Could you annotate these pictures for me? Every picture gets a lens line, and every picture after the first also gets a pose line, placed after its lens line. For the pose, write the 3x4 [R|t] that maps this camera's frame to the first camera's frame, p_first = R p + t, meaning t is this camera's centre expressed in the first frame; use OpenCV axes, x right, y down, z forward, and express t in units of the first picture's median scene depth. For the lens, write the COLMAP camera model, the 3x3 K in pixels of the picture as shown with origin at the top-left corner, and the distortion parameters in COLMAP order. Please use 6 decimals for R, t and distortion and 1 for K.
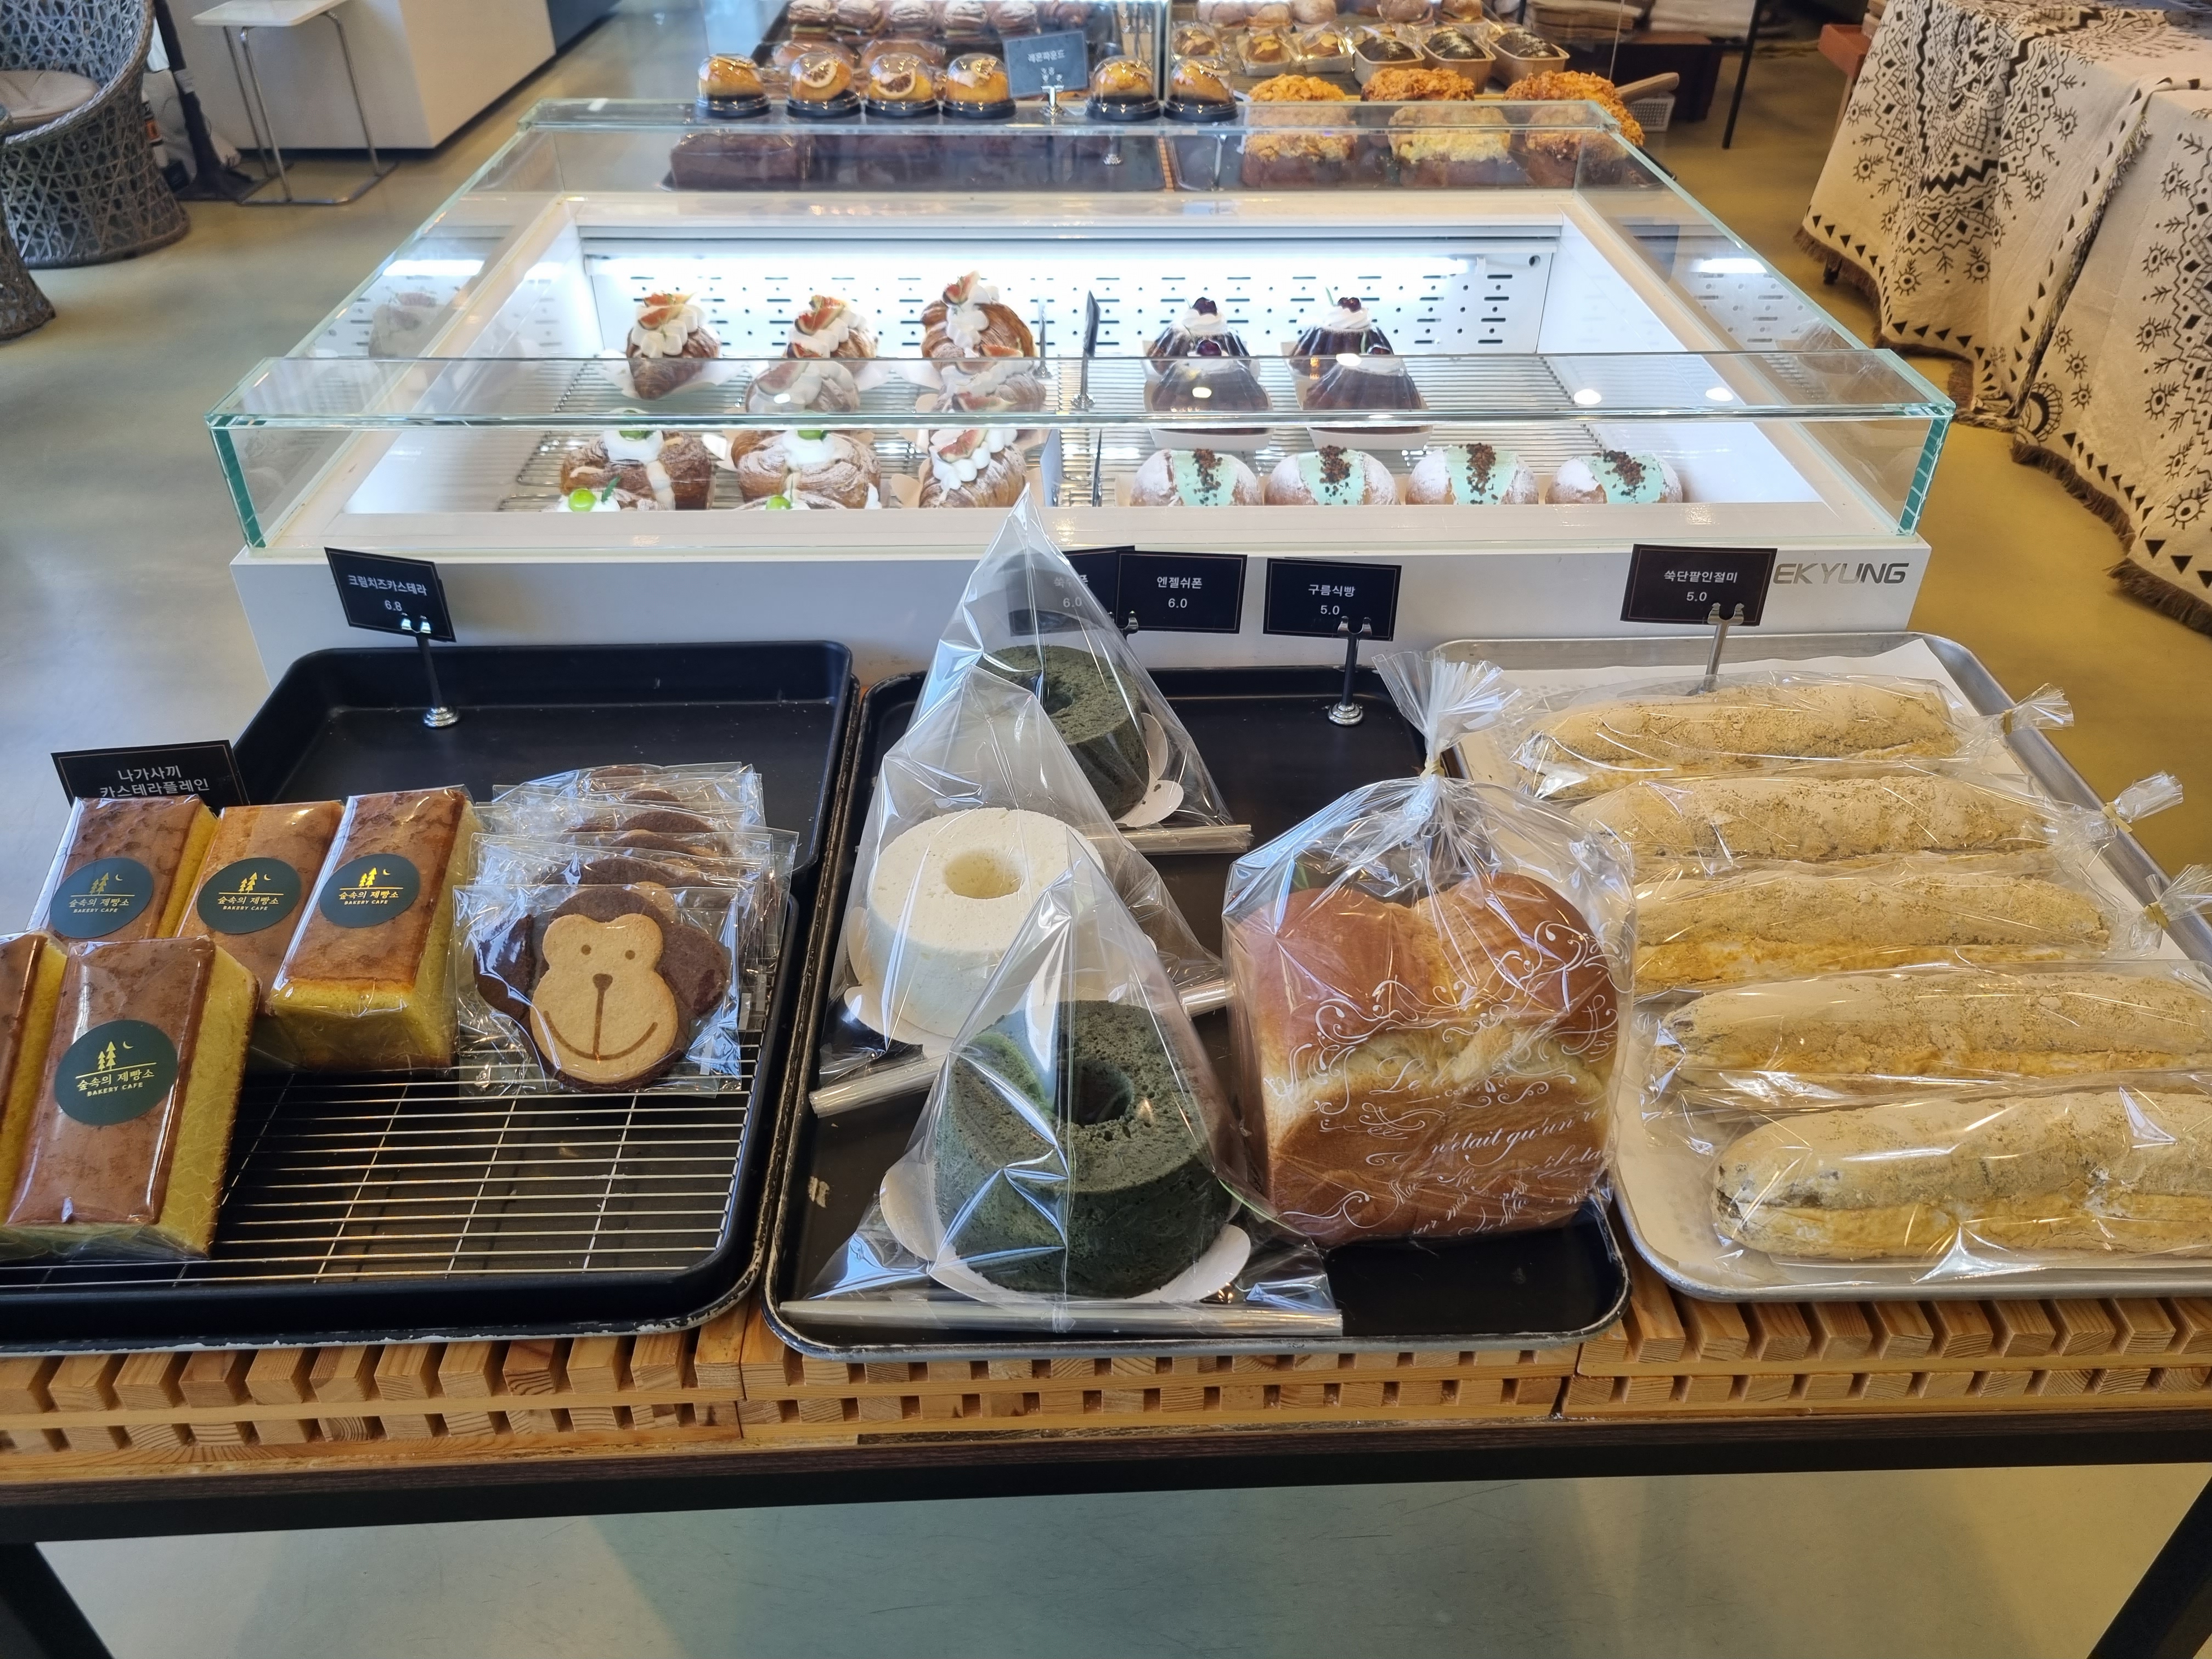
lens RADIAL K [[1646.6, 0, 1111.4], [0, 1646.6, 841.7], [0, 0, 1]] dist [0.049095, -0.027051]
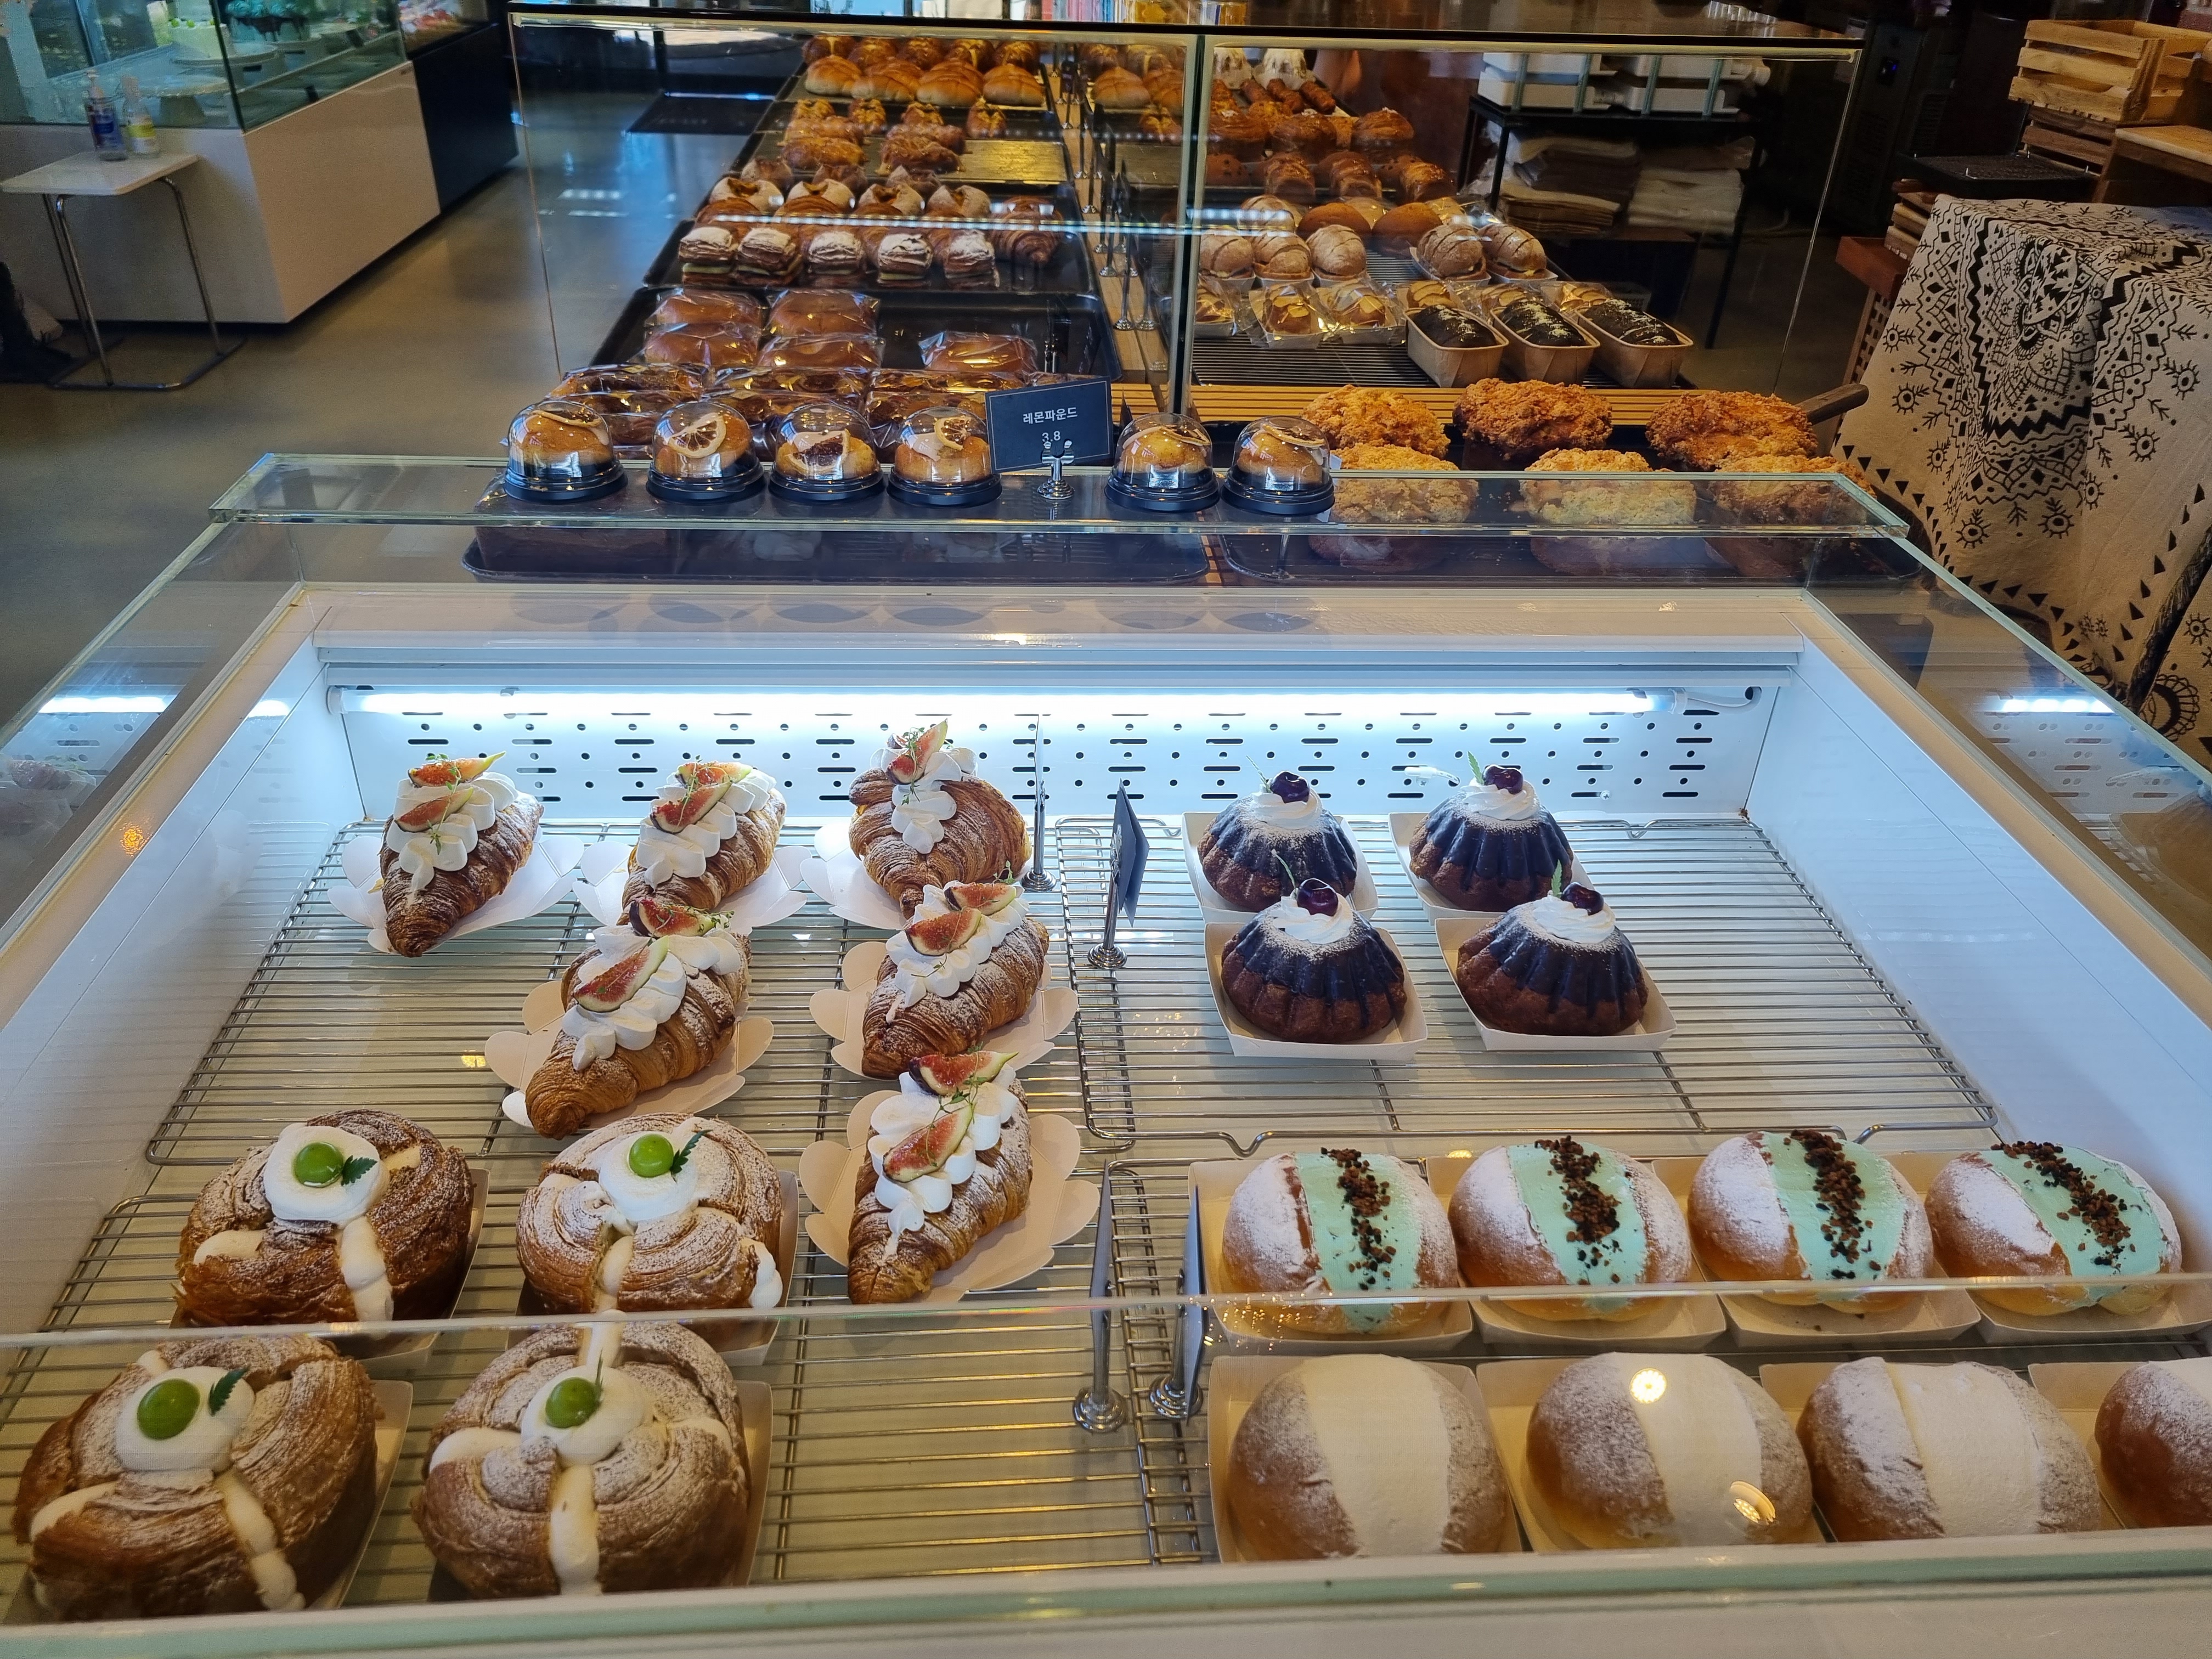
lens RADIAL K [[1646.6, 0, 1091.5], [0, 1646.6, 822.4], [0, 0, 1]] dist [0.049095, -0.027051]
pose [[0.998997, 0.004336, 0.044564, -0.047580], [-0.000953, 0.997133, -0.075669, -0.245748], [-0.044765, 0.075551, 0.996137, 0.337498]]
